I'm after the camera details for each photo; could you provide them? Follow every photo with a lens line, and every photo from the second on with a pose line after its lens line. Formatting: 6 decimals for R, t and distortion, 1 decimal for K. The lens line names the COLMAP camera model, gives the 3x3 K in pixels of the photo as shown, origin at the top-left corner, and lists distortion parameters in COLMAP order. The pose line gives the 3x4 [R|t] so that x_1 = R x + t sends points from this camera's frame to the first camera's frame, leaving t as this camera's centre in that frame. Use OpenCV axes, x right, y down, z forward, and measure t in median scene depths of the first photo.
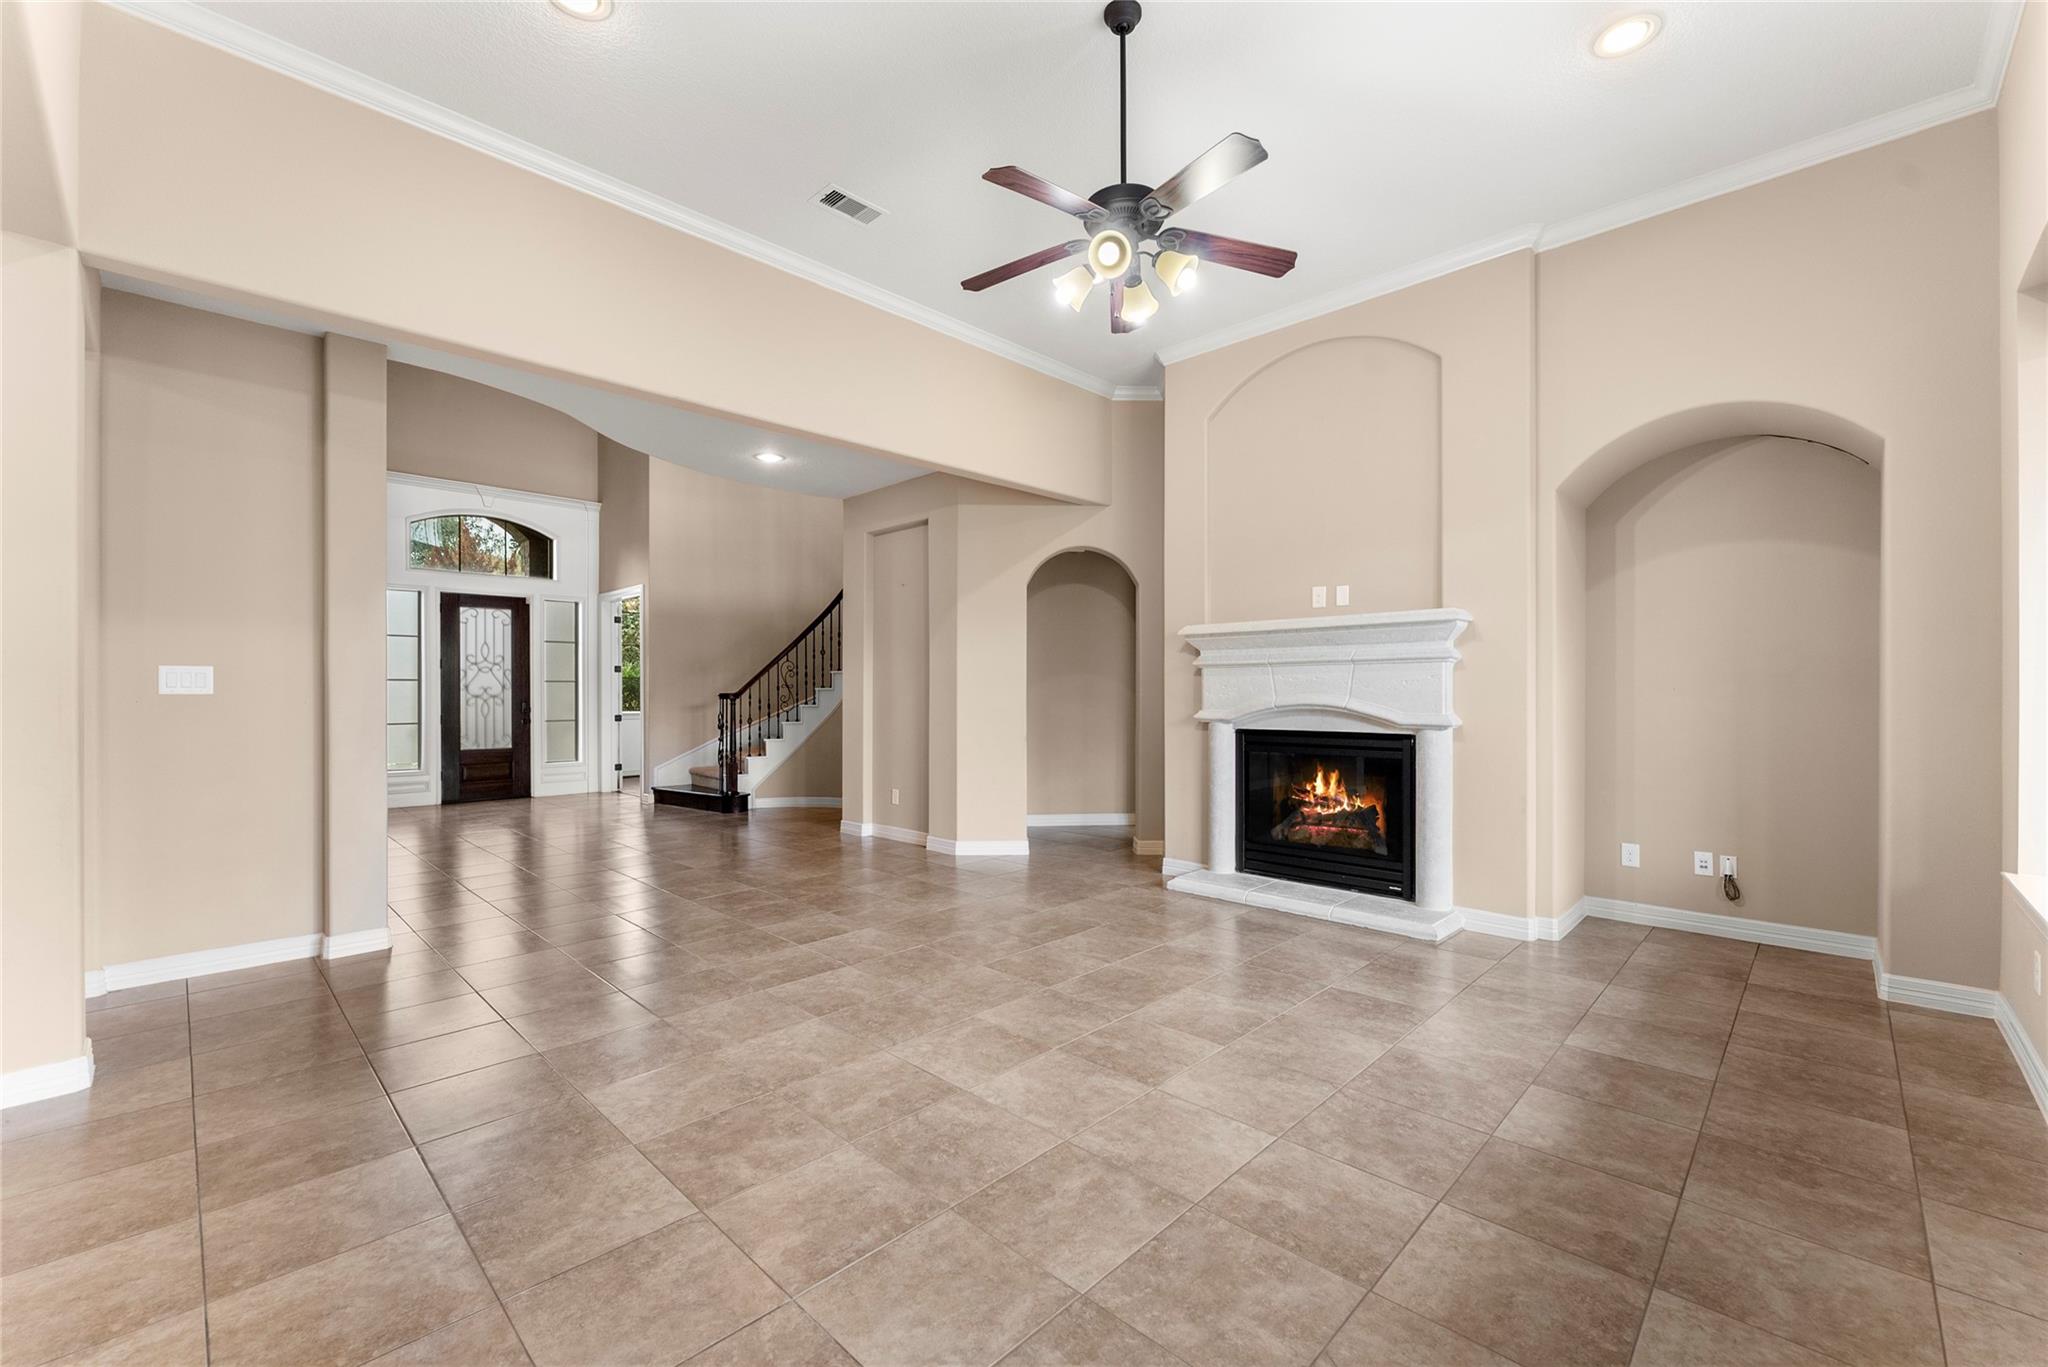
lens RADIAL K [[842.2, 0, 1029.6], [0, 842.2, 693.0], [0, 0, 1]] dist [-0.003156, -0.000128]
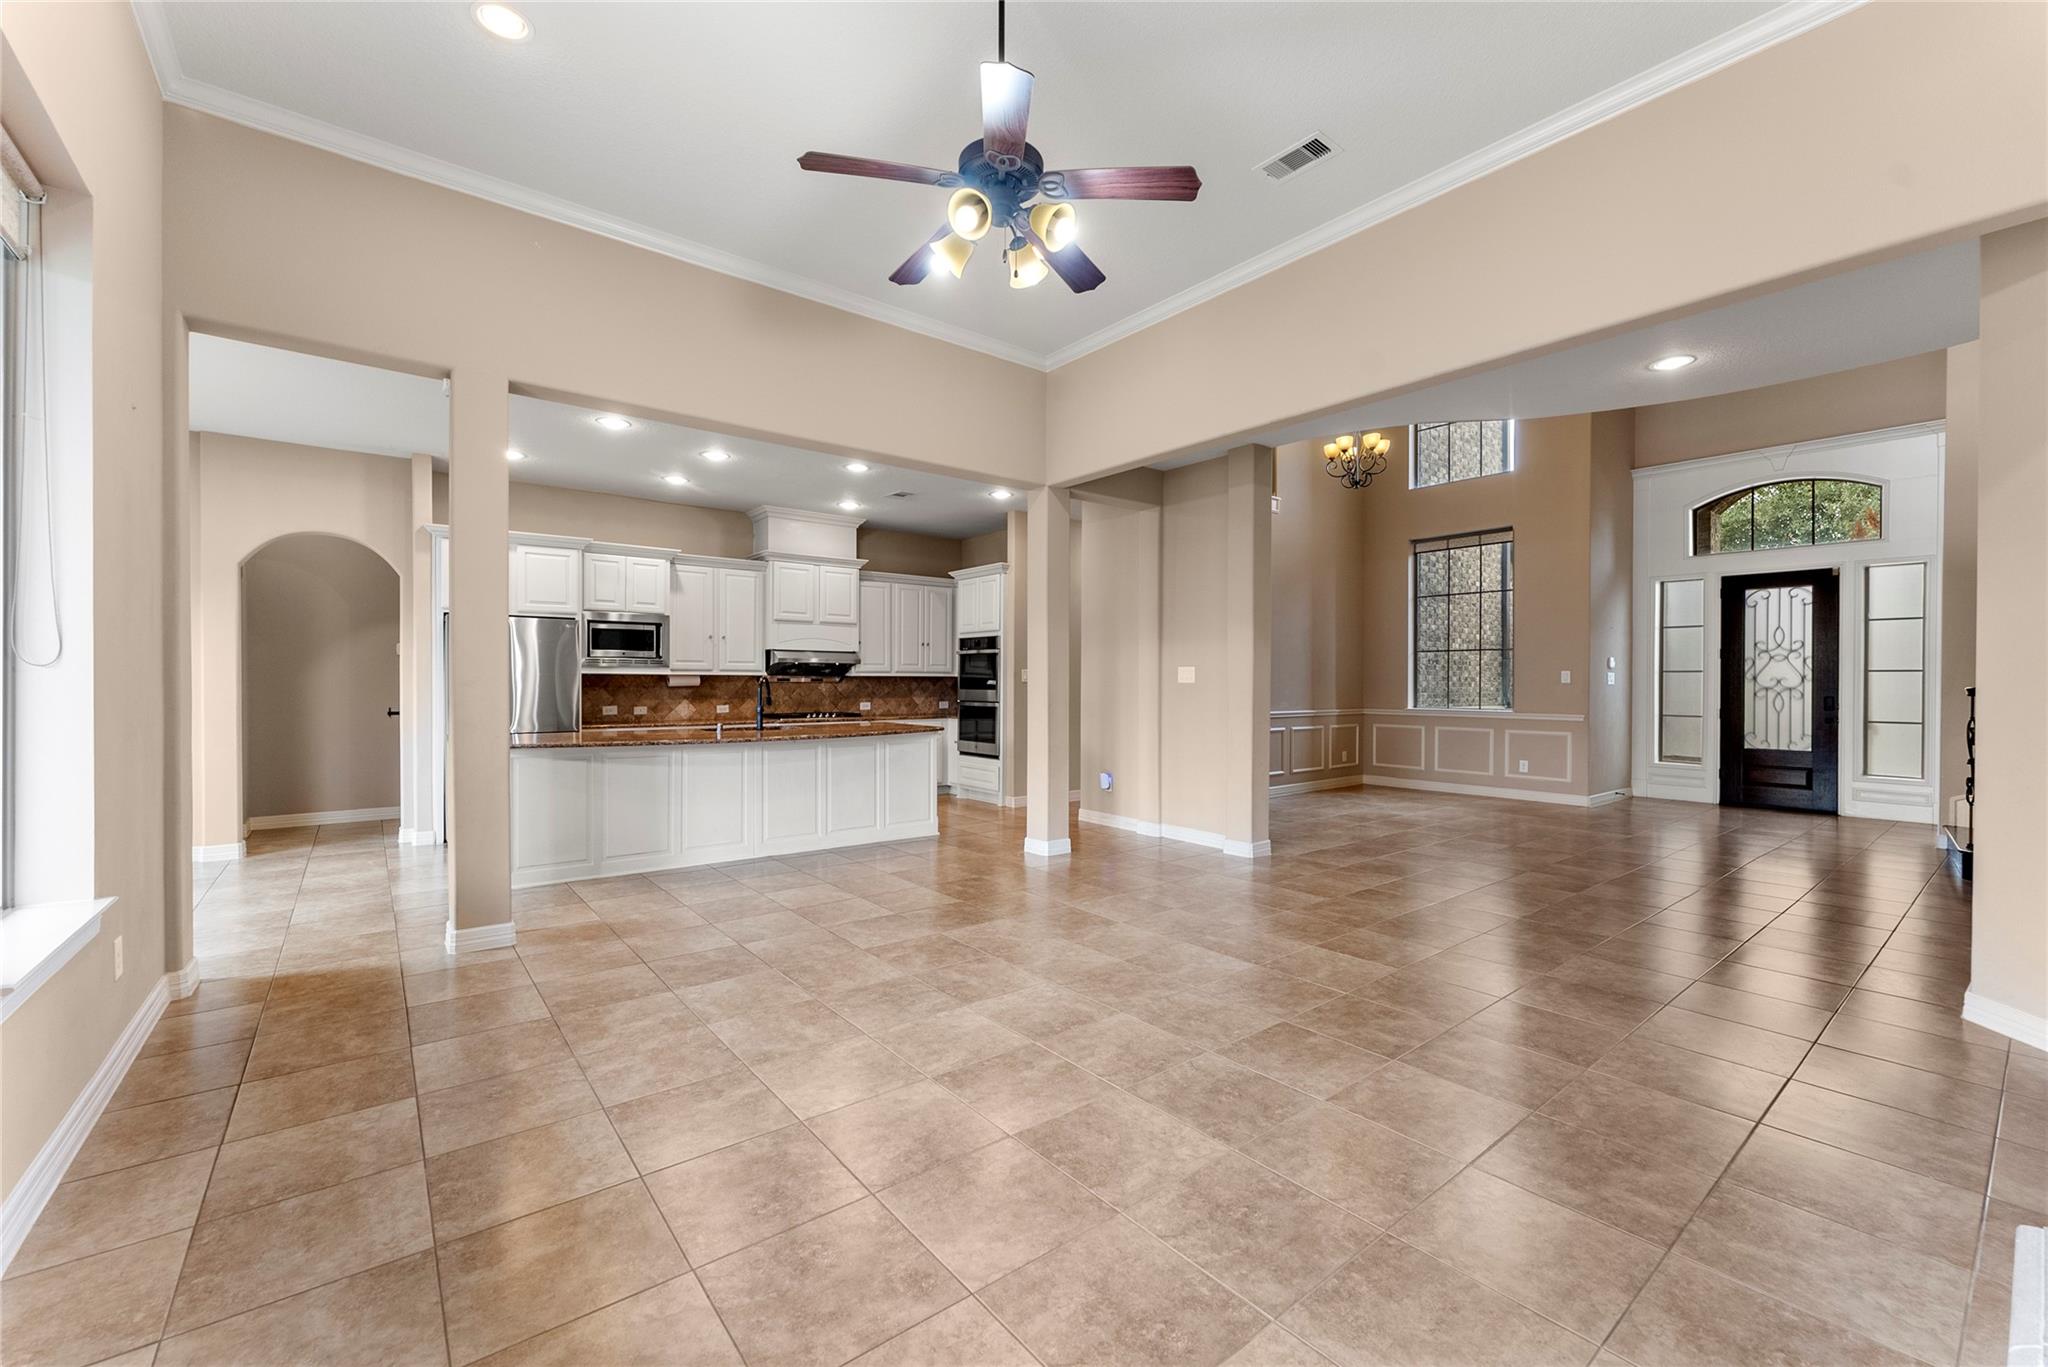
lens RADIAL K [[842.2, 0, 1032.9], [0, 842.2, 680.4], [0, 0, 1]] dist [-0.003156, -0.000128]
pose [[-0.133493, -0.000261, -0.991050, 0.908999], [-0.005445, 0.999985, 0.000471, -0.003387], [0.991035, 0.005459, -0.133492, 1.013391]]
